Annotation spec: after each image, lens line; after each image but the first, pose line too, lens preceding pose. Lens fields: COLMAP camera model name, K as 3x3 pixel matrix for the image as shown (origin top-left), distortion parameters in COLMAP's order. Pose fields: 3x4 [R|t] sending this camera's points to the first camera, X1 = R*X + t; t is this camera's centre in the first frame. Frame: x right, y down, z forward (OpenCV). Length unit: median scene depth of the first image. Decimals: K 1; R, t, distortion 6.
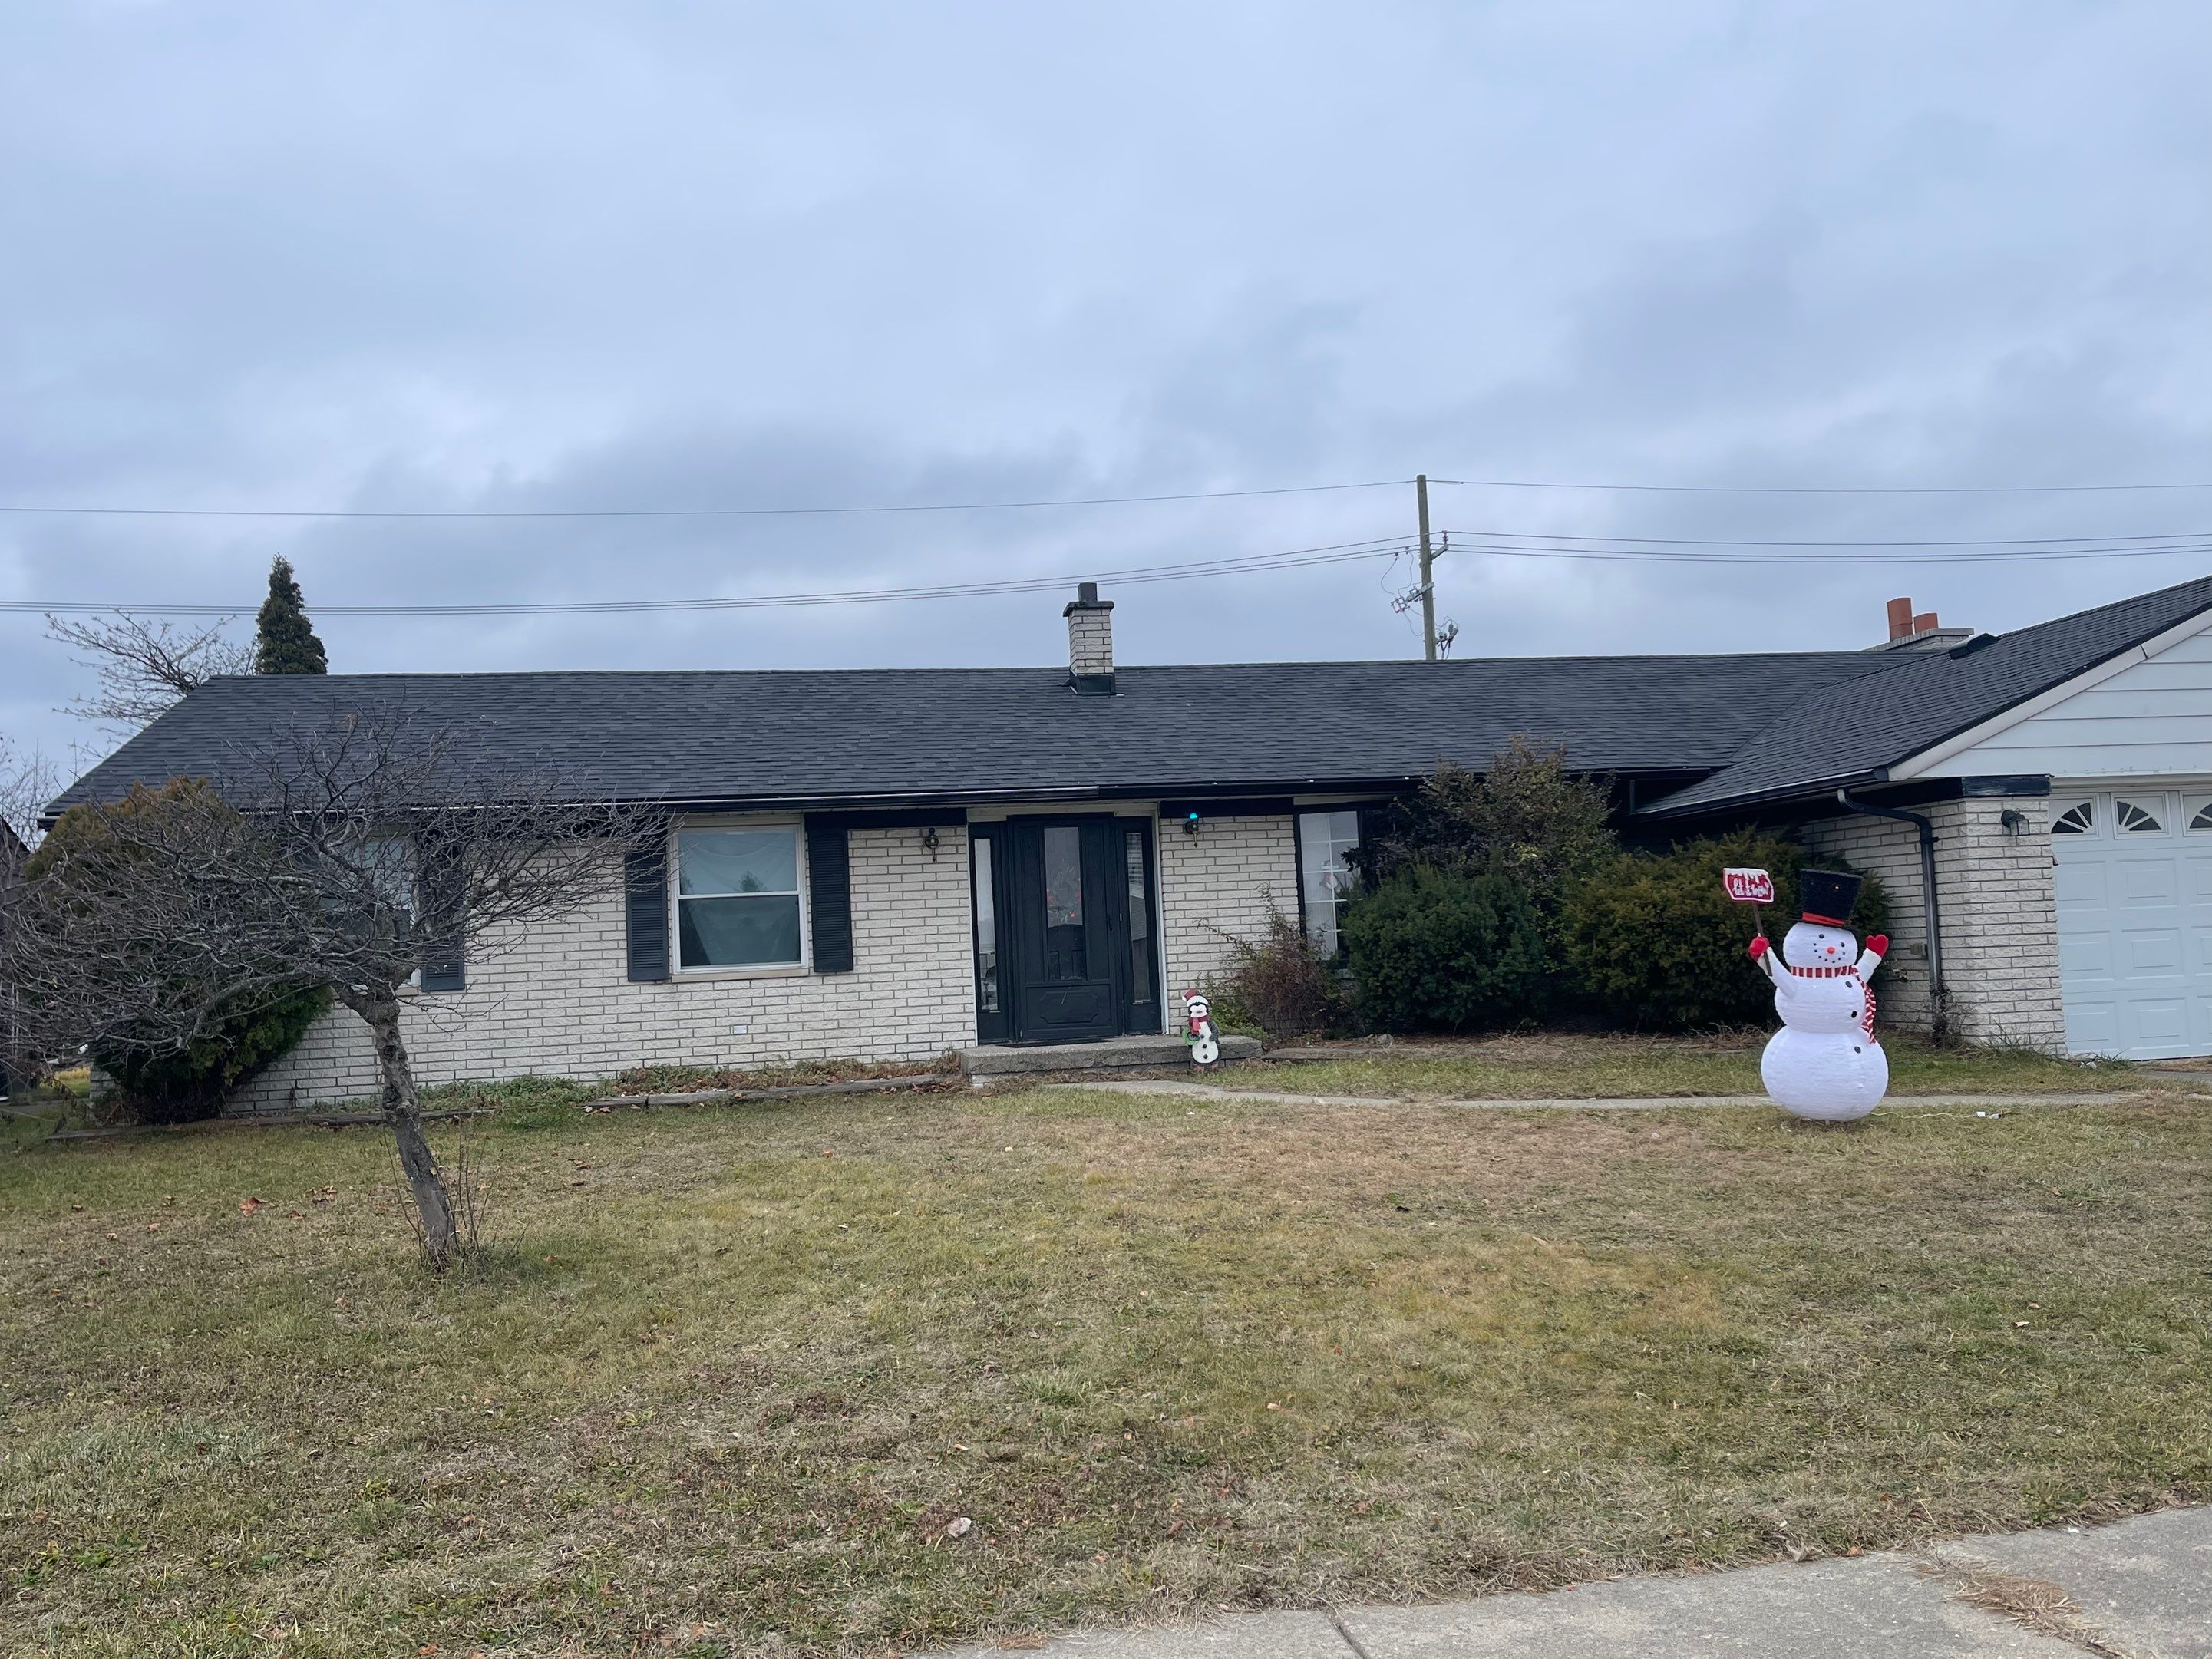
lens RADIAL K [[1913.6, 0, 1118.0], [0, 1913.6, 830.0], [0, 0, 1]] dist [0.066558, -0.046841]
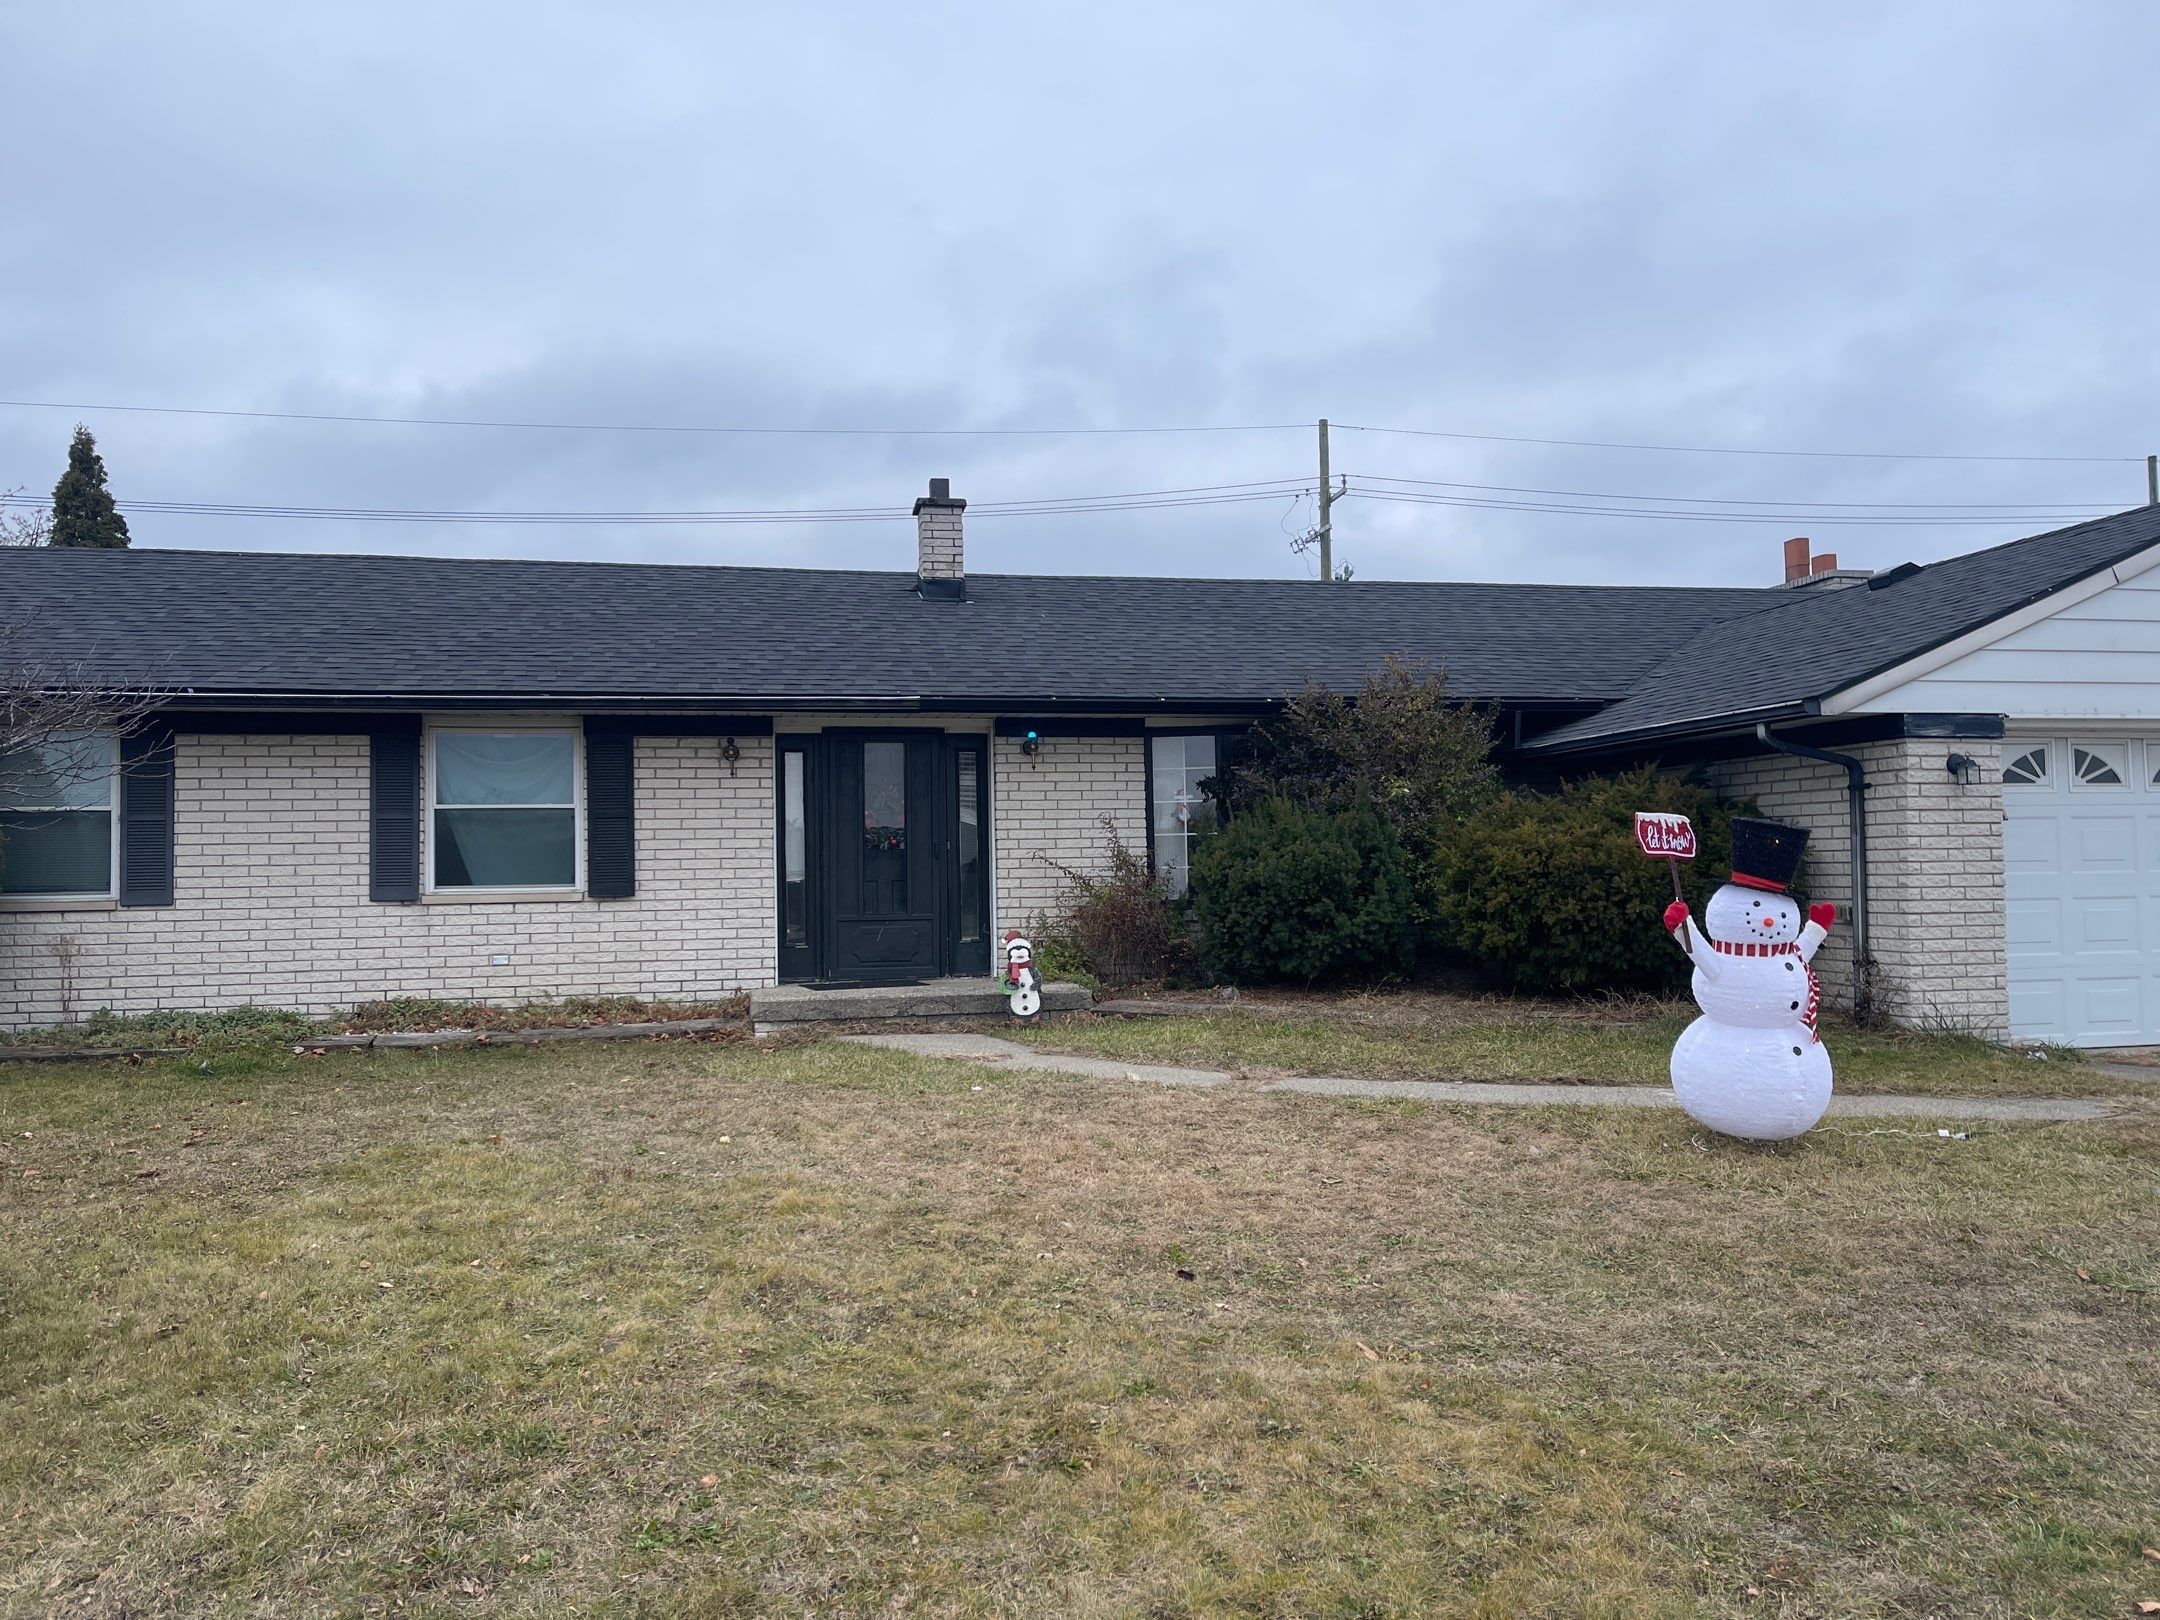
lens RADIAL K [[1868.9, 0, 1073.3], [0, 1868.9, 806.2], [0, 0, 1]] dist [0.066558, -0.046841]
pose [[0.998988, 0.031903, 0.031701, 0.036241], [-0.032740, 0.999119, 0.026238, 0.002836], [-0.030836, -0.027249, 0.999153, 0.141290]]
